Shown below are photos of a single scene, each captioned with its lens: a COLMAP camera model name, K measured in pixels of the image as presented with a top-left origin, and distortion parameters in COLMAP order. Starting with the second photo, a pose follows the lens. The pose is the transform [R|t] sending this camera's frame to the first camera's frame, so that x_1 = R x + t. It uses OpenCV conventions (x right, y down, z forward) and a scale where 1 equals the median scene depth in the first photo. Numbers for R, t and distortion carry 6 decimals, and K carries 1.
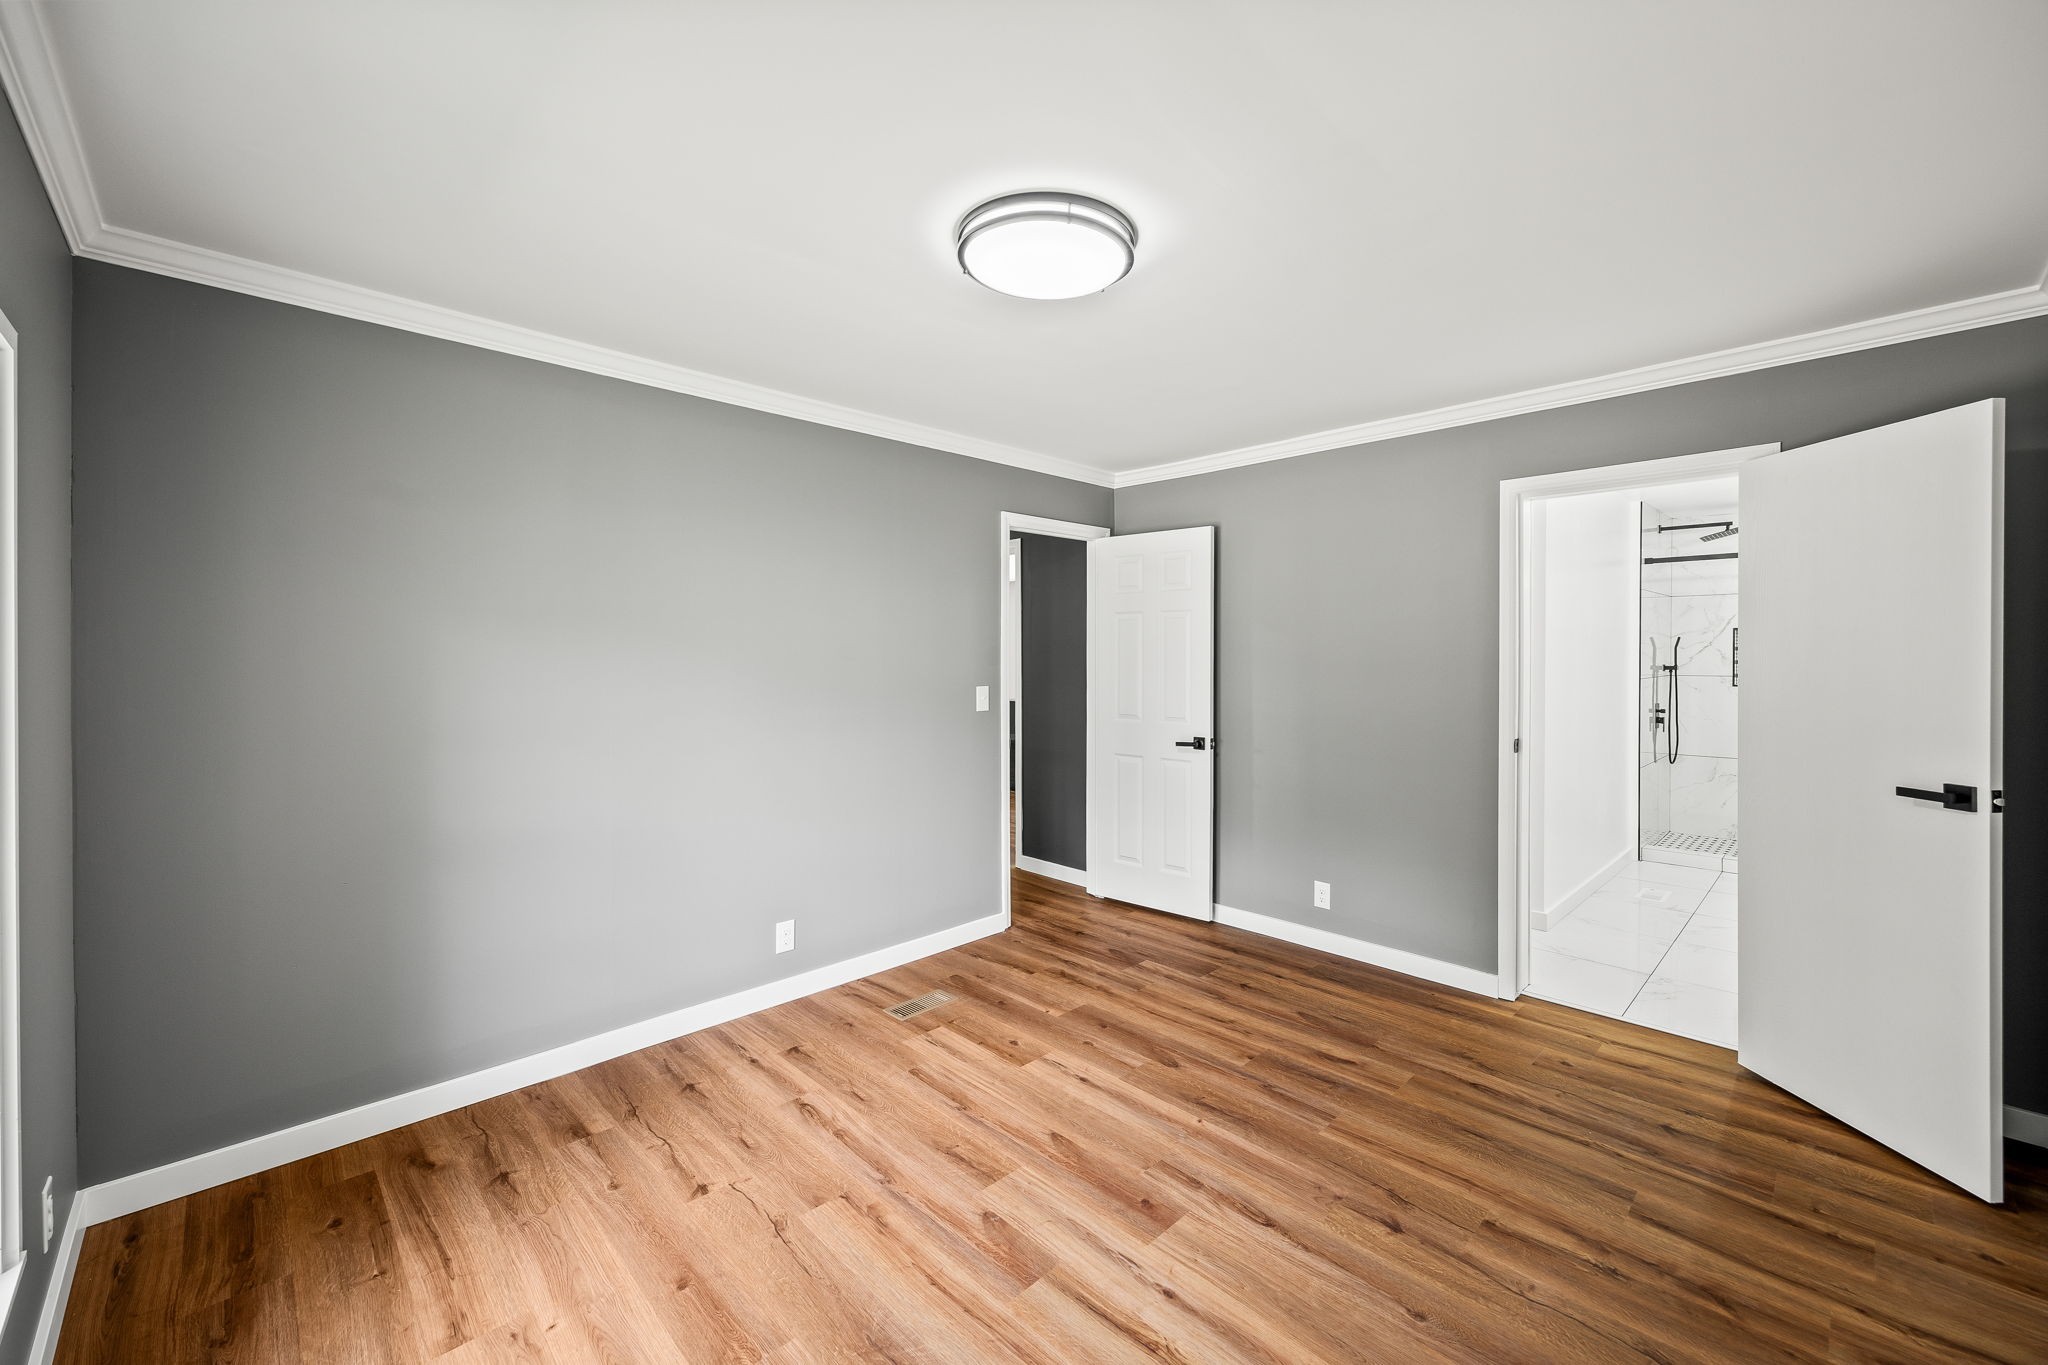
lens RADIAL K [[791.0, 0, 1022.3], [0, 791.0, 664.6], [0, 0, 1]] dist [-0.000526, -0.000059]
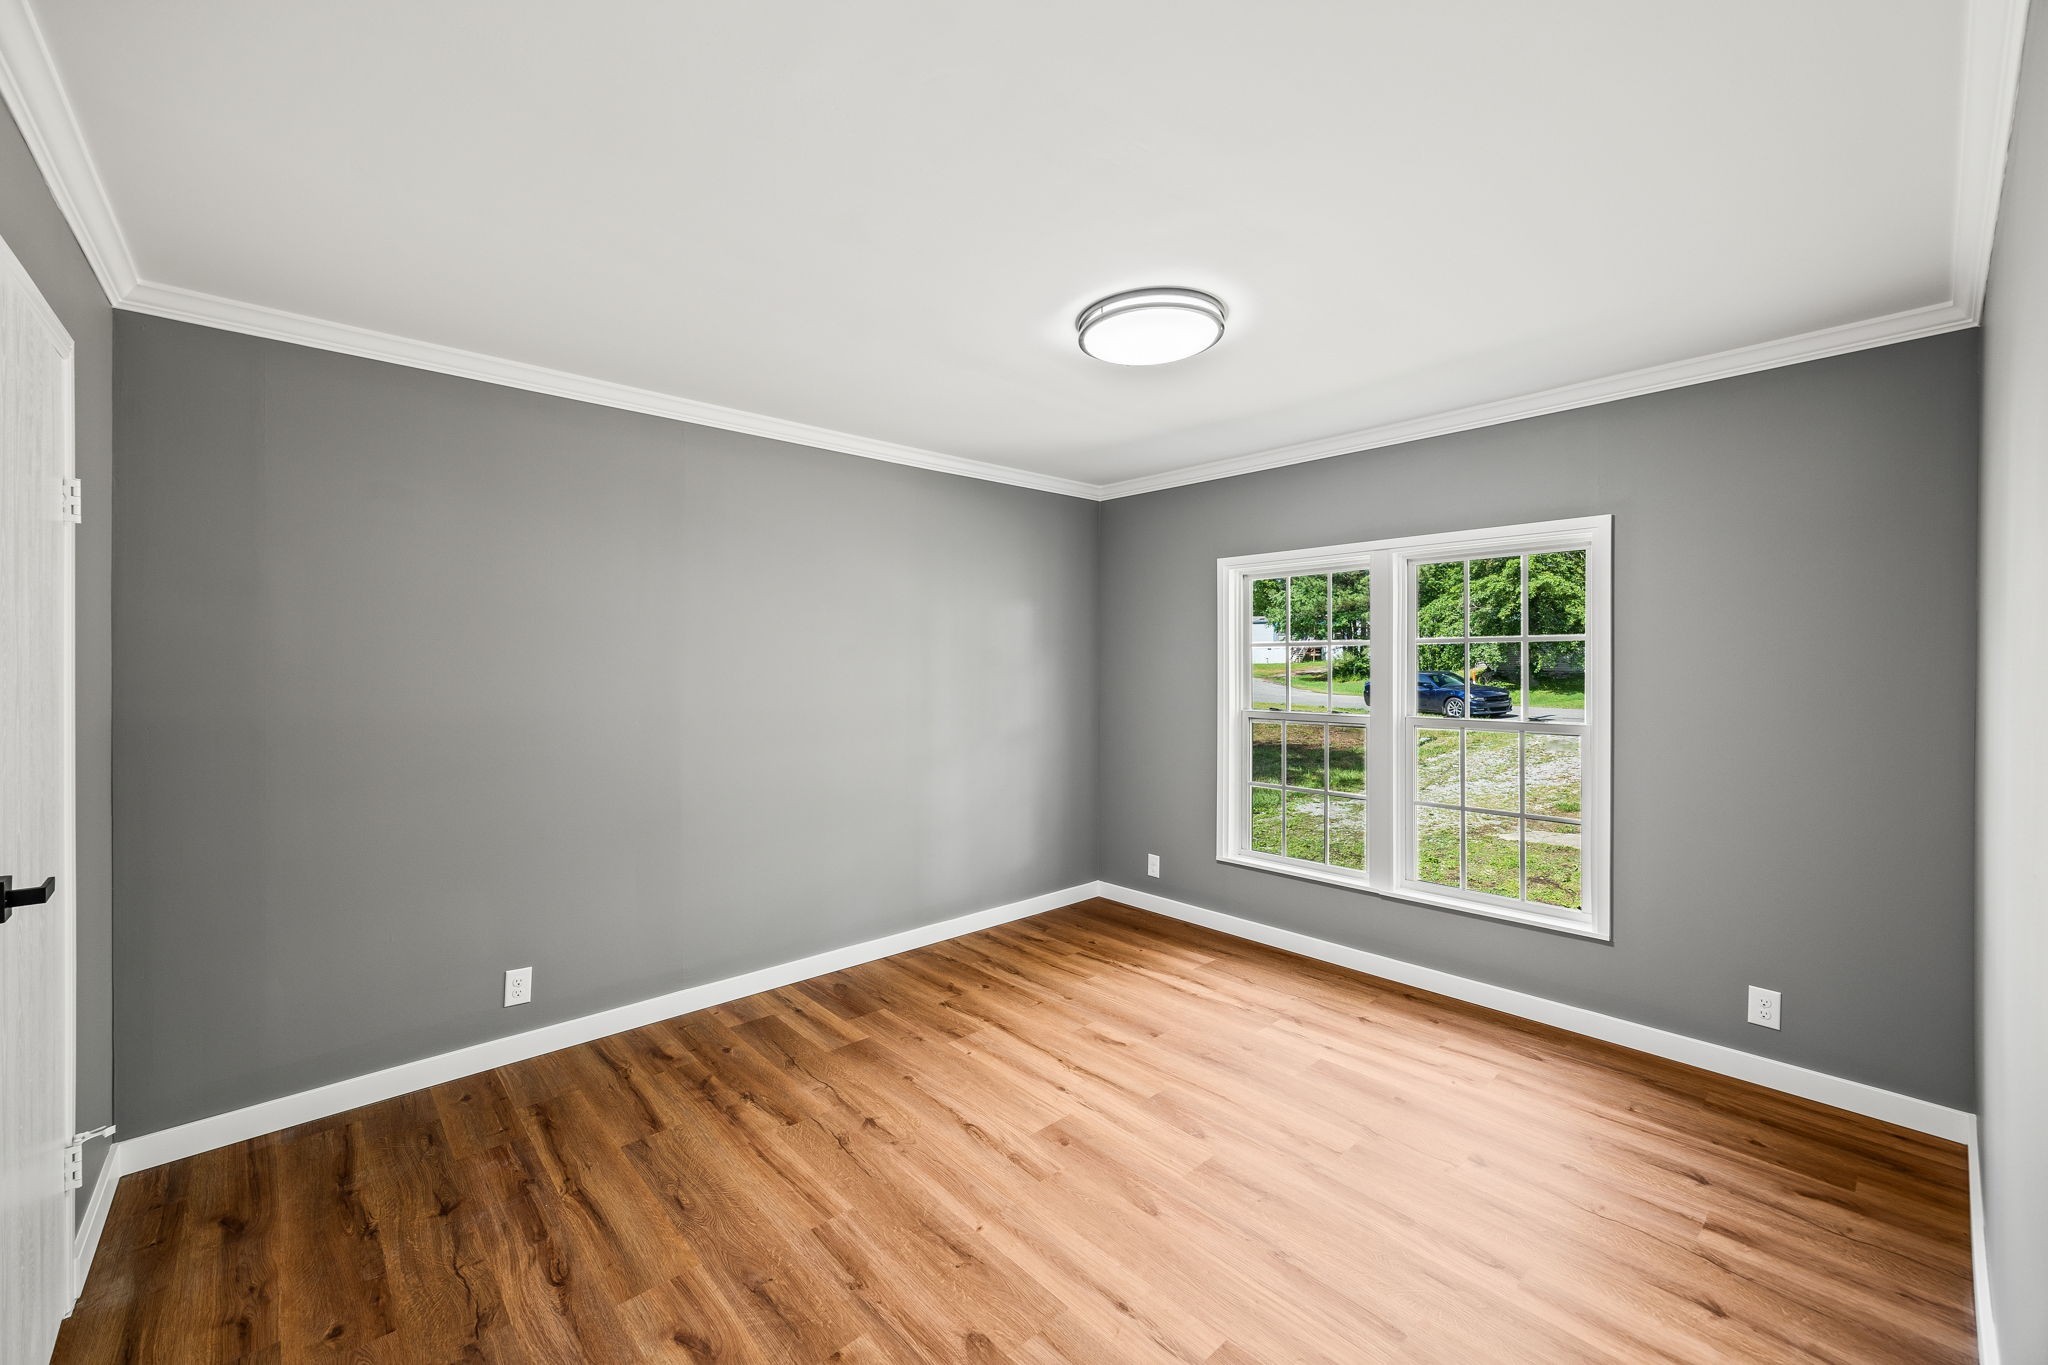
lens RADIAL K [[795.5, 0, 1020.8], [0, 795.5, 668.3], [0, 0, 1]] dist [-0.002585, 0.000054]
pose [[-0.999340, 0.004427, 0.036049, 0.170303], [0.005260, 0.999721, 0.023030, -0.030878], [-0.035937, 0.023204, -0.999085, 2.073902]]
